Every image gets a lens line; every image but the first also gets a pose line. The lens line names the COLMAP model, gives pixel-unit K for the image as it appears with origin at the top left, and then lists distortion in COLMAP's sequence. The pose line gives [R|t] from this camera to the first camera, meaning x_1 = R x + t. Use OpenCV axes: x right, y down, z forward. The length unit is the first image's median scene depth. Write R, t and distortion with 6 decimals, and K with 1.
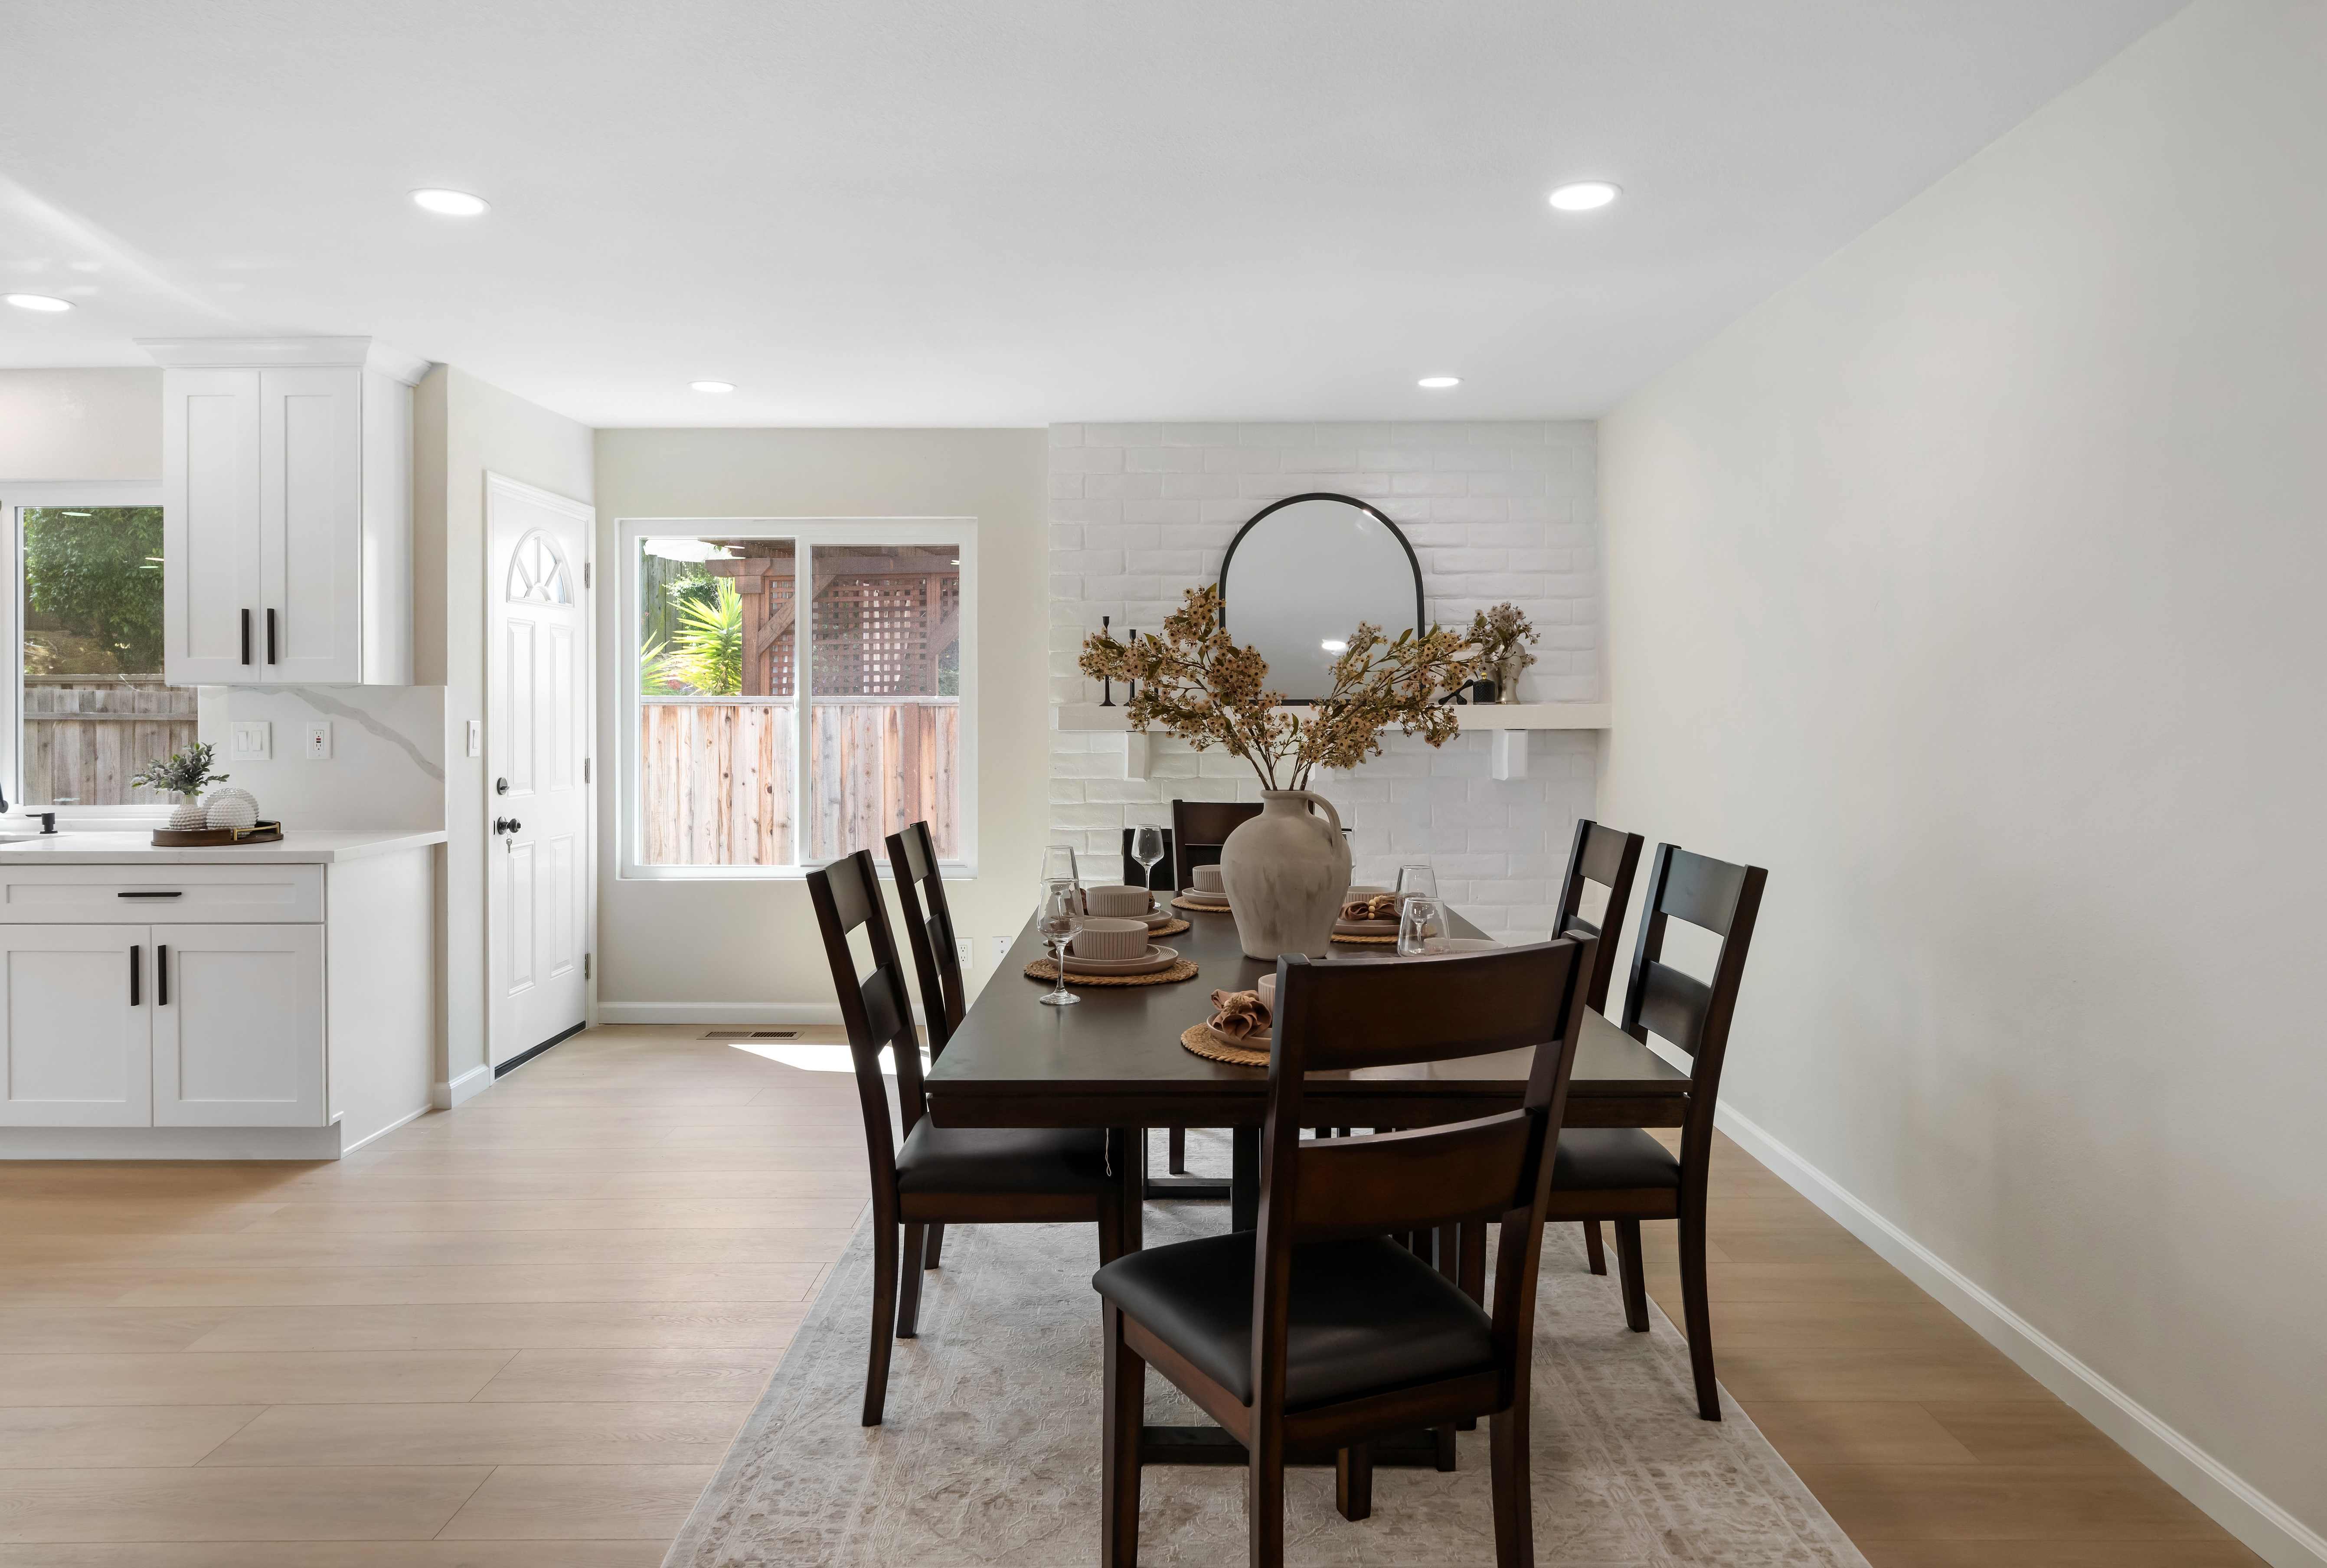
lens RADIAL K [[1460.9, 0, 1167.2], [0, 1460.9, 715.9], [0, 0, 1]] dist [-0.003938, -0.000638]
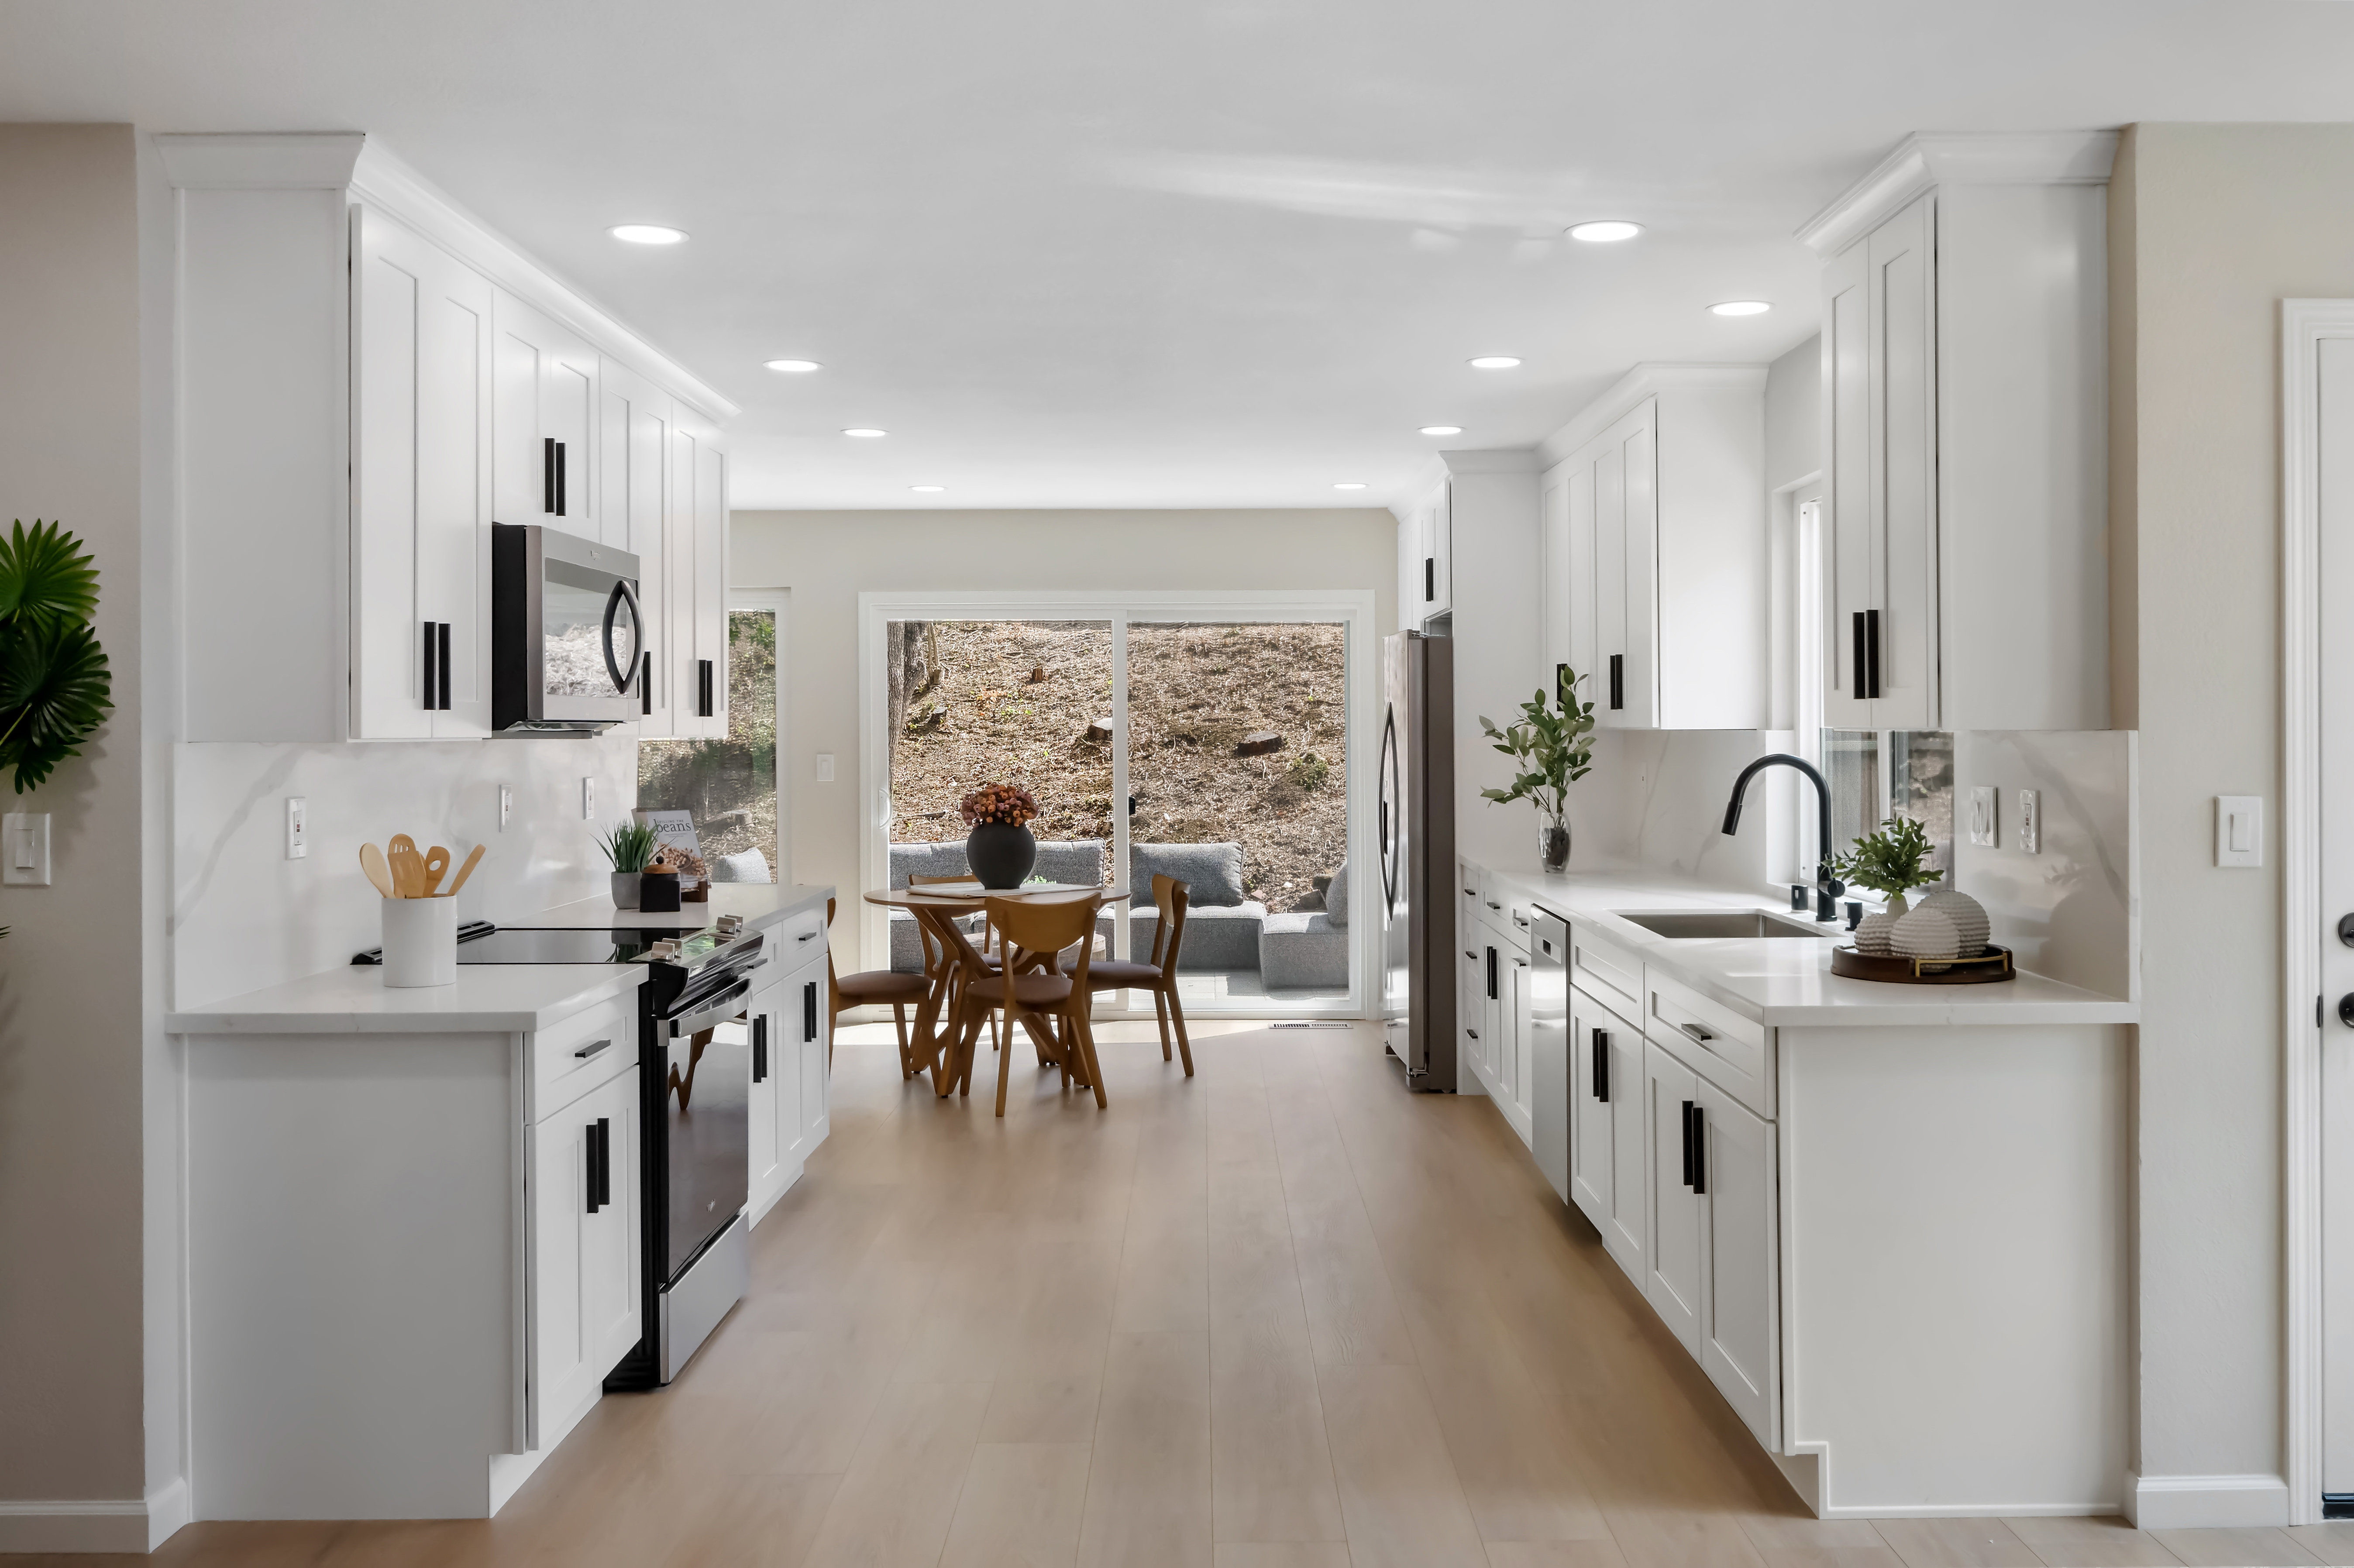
lens RADIAL K [[2007.5, 0, 1177.0], [0, 2007.5, 784.0], [0, 0, 1]] dist [-0.008502, -0.007440]
pose [[-0.008209, 0.028948, -0.999547, 0.208505], [0.000576, 0.999581, 0.028945, -0.018477], [0.999966, -0.000339, -0.008223, 0.607236]]
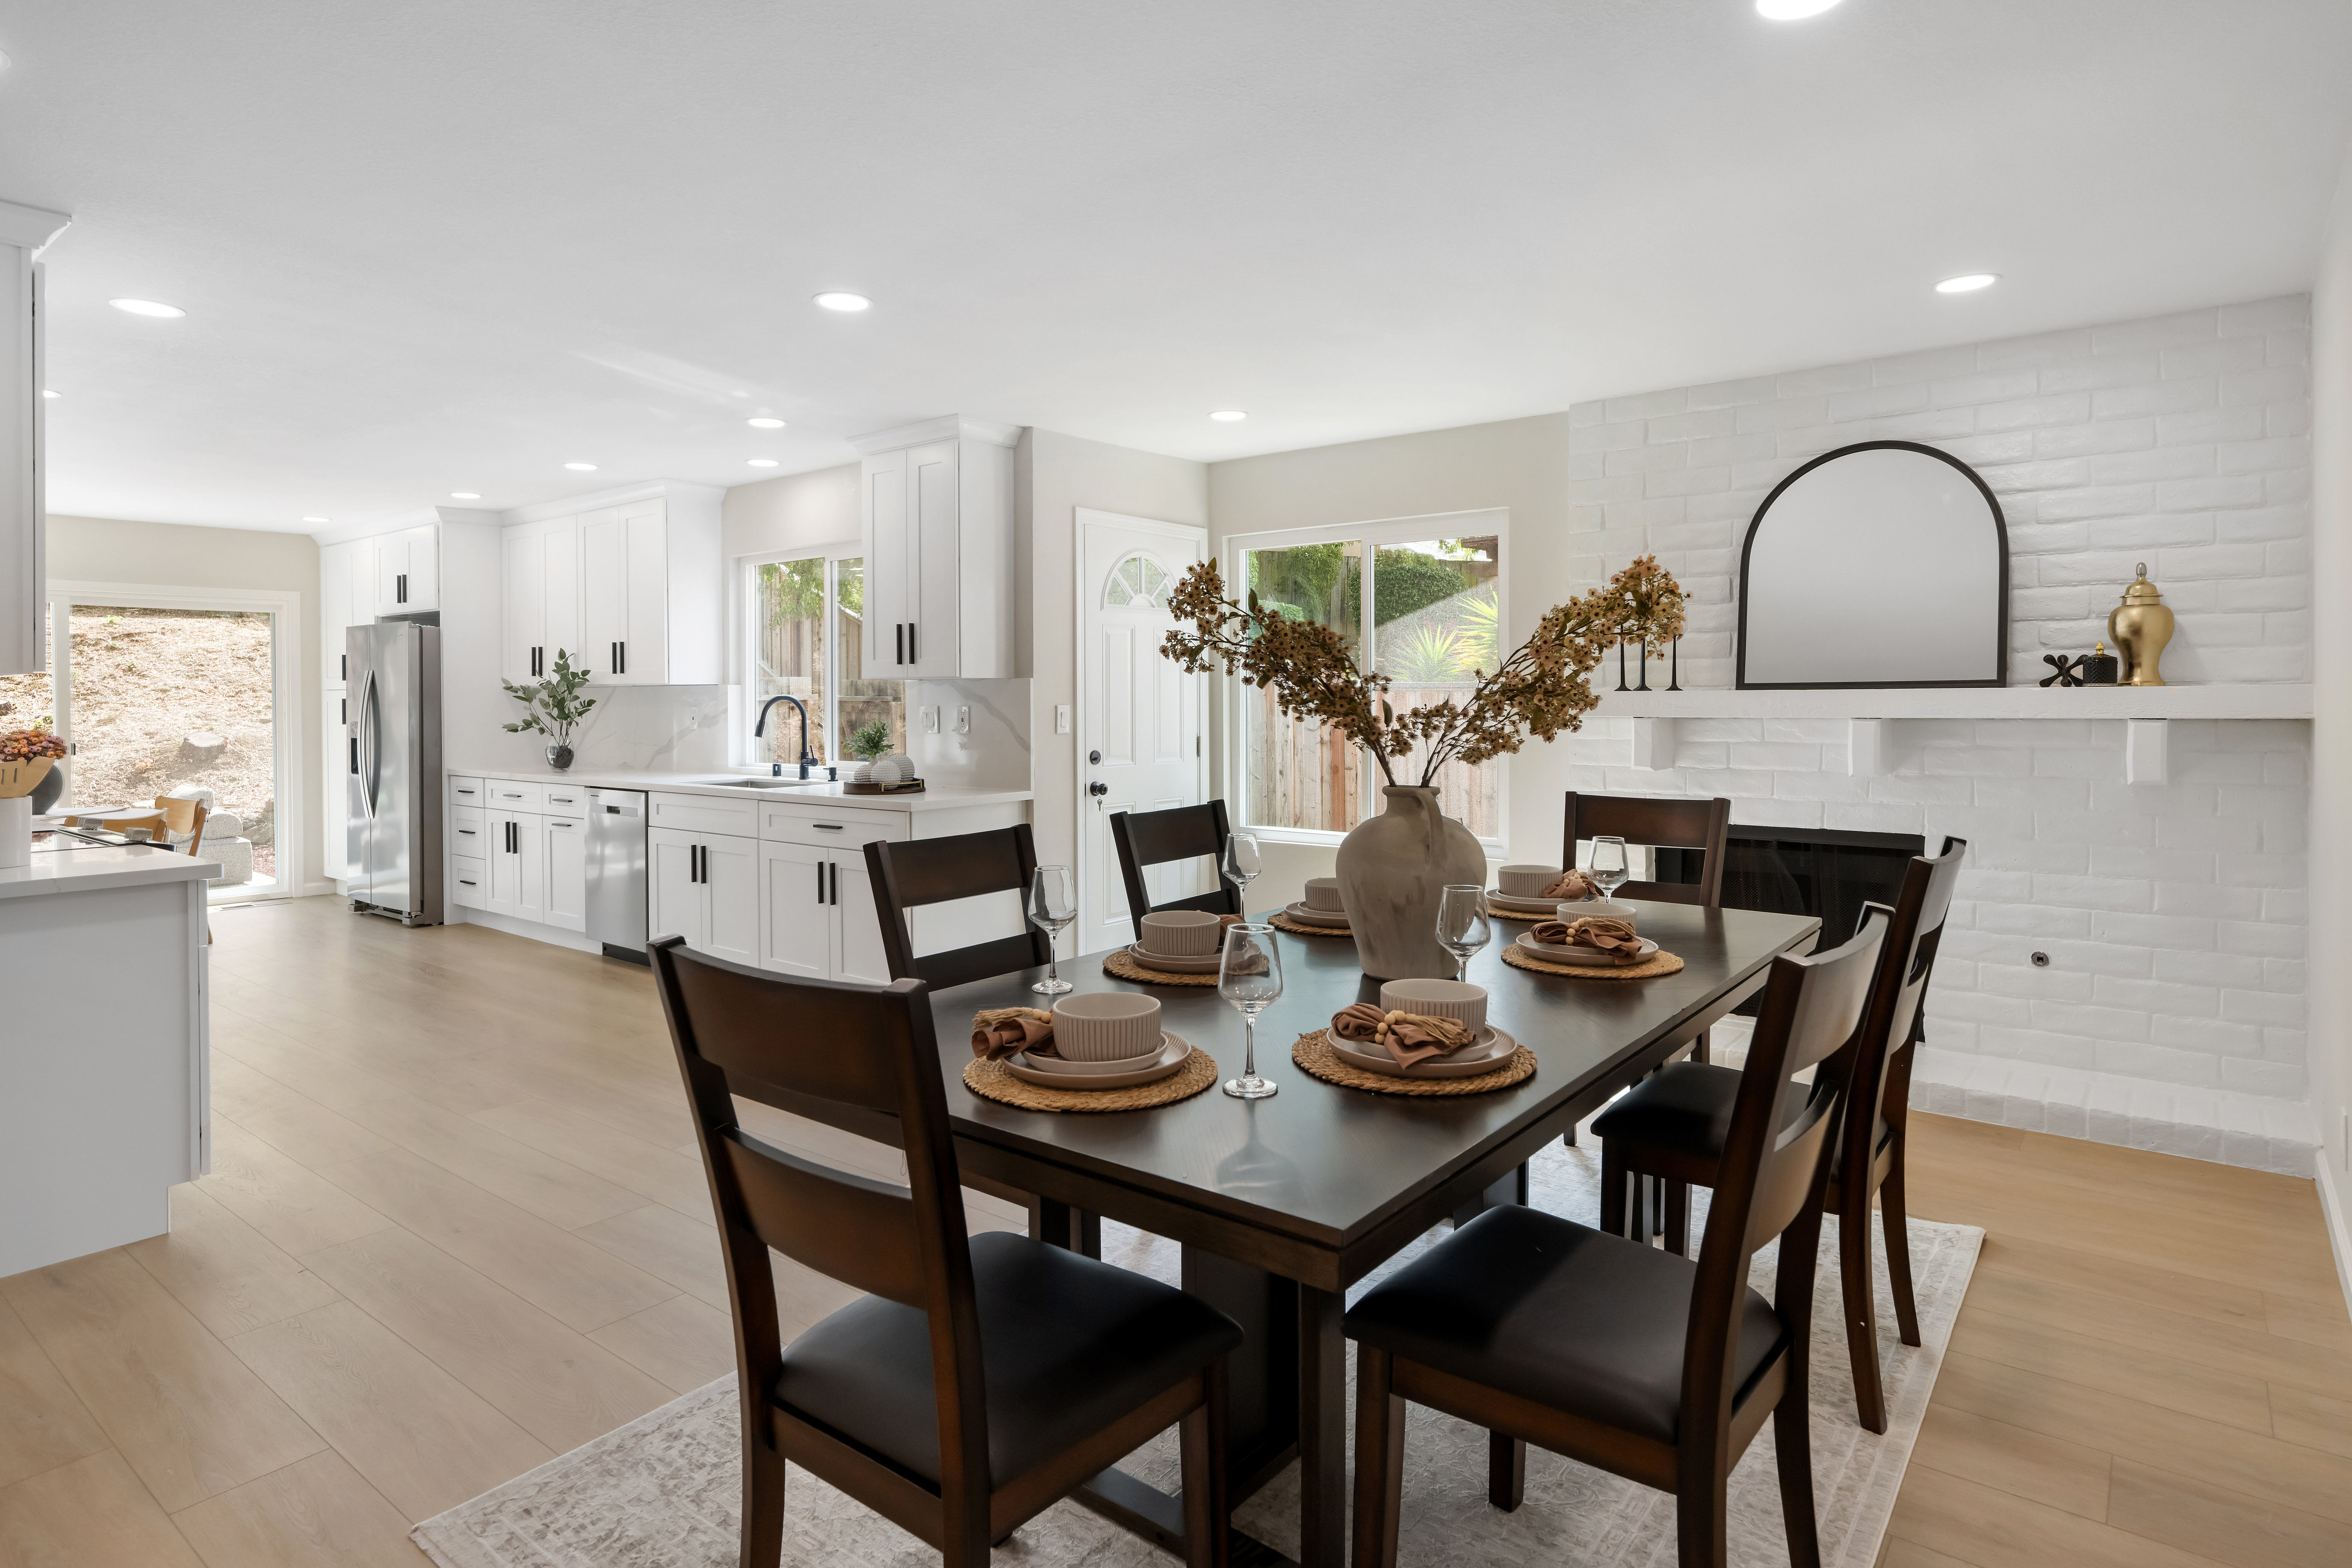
lens RADIAL K [[1248.3, 0, 1188.0], [0, 1248.3, 715.3], [0, 0, 1]] dist [-0.011590, -0.000080]
pose [[0.792000, 0.006604, -0.610486, 0.269111], [0.000620, 0.999932, 0.011620, -0.000403], [0.610521, -0.009581, 0.791942, 0.201887]]
